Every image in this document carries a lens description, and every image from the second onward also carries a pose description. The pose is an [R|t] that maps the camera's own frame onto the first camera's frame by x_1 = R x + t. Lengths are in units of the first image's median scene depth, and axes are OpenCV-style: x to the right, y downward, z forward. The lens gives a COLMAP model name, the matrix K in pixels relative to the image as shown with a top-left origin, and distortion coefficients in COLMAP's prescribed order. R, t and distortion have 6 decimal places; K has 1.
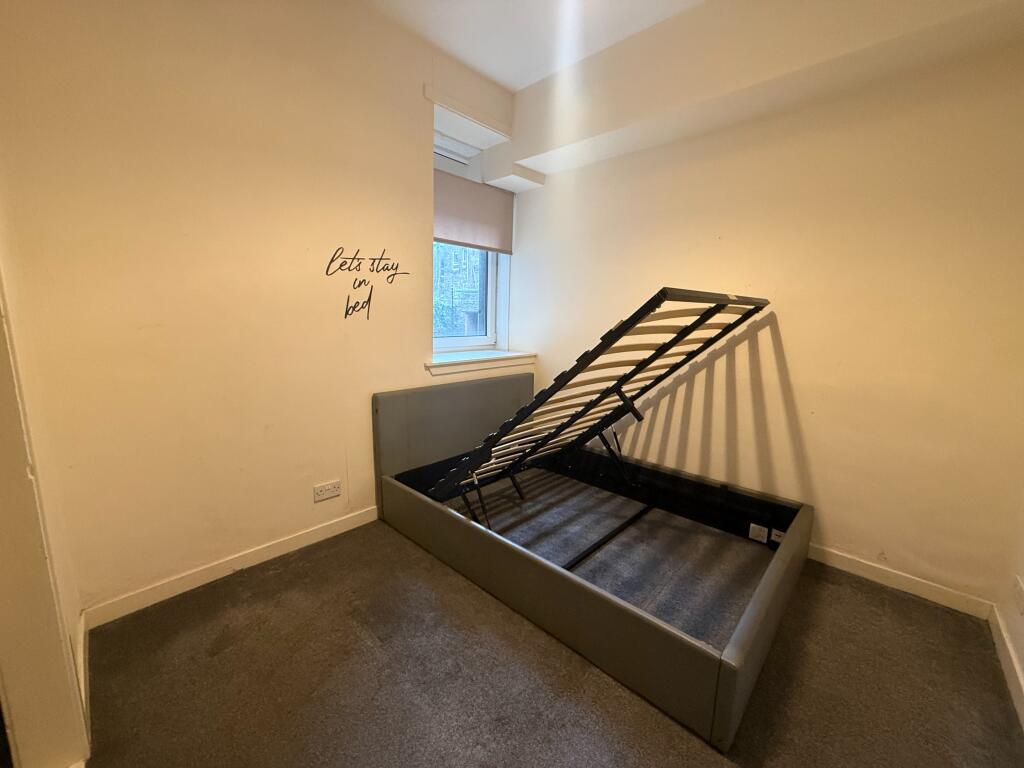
lens RADIAL K [[407.1, 0, 513.4], [0, 407.1, 380.6], [0, 0, 1]] dist [0.012369, 0.000052]
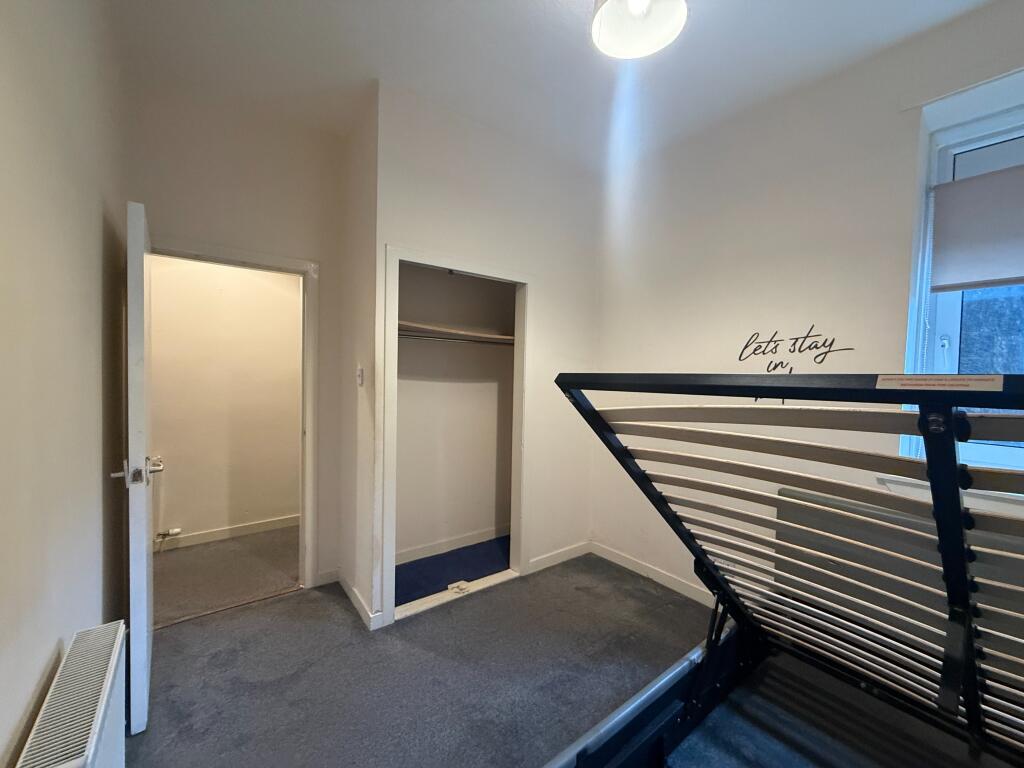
lens RADIAL K [[407.1, 0, 514.1], [0, 407.1, 387.2], [0, 0, 1]] dist [0.012369, 0.000052]
pose [[-0.158759, 0.011059, -0.987255, 0.650418], [-0.185396, 0.981816, 0.040812, -0.117563], [0.969755, 0.189512, -0.153822, 0.570735]]
